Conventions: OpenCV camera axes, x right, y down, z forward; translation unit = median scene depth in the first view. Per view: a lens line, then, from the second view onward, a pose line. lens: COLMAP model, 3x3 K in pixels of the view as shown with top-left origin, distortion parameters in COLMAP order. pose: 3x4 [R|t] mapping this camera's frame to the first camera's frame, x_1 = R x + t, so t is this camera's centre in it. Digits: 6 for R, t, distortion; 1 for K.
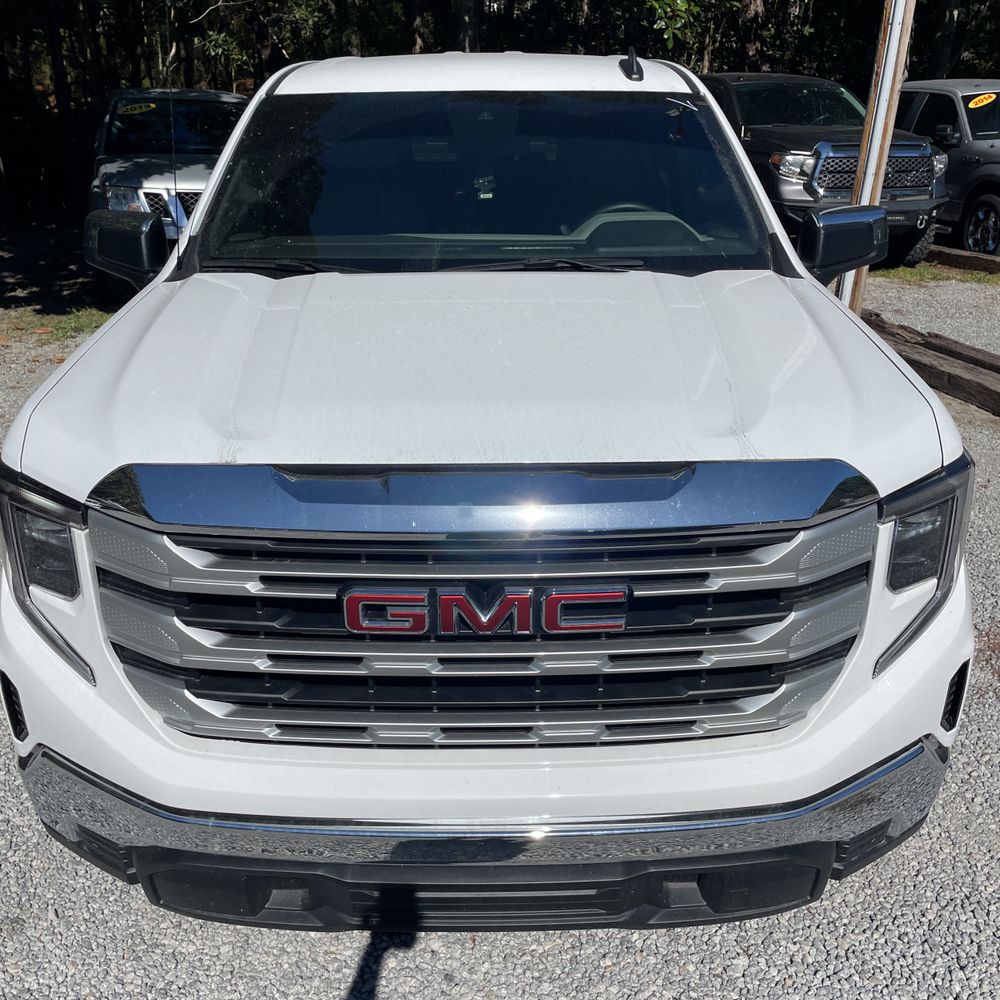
lens RADIAL K [[1003.4, 0, 500.9], [0, 1003.4, 517.2], [0, 0, 1]] dist [0.066199, -0.094738]
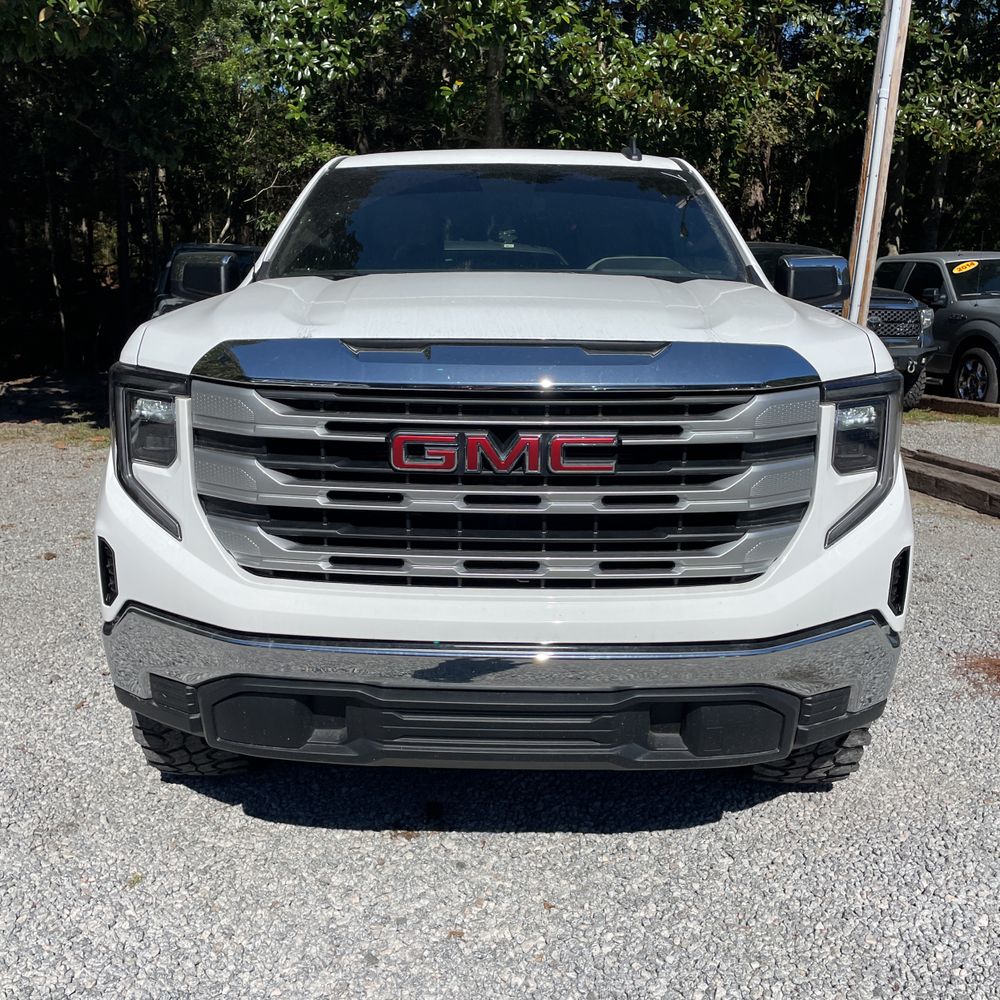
lens RADIAL K [[1007.0, 0, 491.8], [0, 1007.0, 527.5], [0, 0, 1]] dist [0.071474, -0.106381]
pose [[0.999466, 0.021157, -0.024903, 0.002459], [-0.025164, 0.984506, -0.173538, 0.278866], [0.020846, 0.174072, 0.984512, -0.152394]]
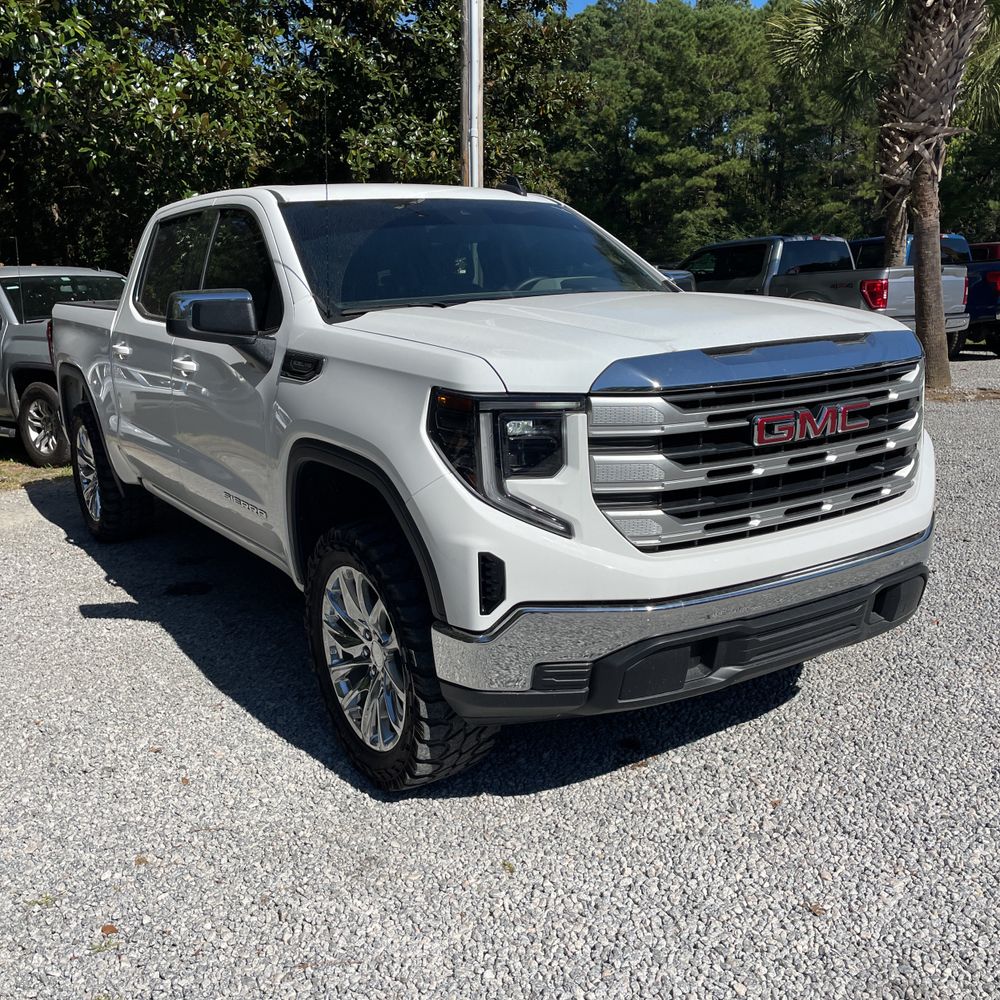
lens RADIAL K [[1007.0, 0, 491.8], [0, 1007.0, 527.5], [0, 0, 1]] dist [0.071474, -0.106381]
pose [[0.837005, -0.153739, 0.525154, -0.963698], [0.250851, 0.960738, -0.118556, 0.228155], [-0.486309, 0.230968, 0.842708, -0.092967]]
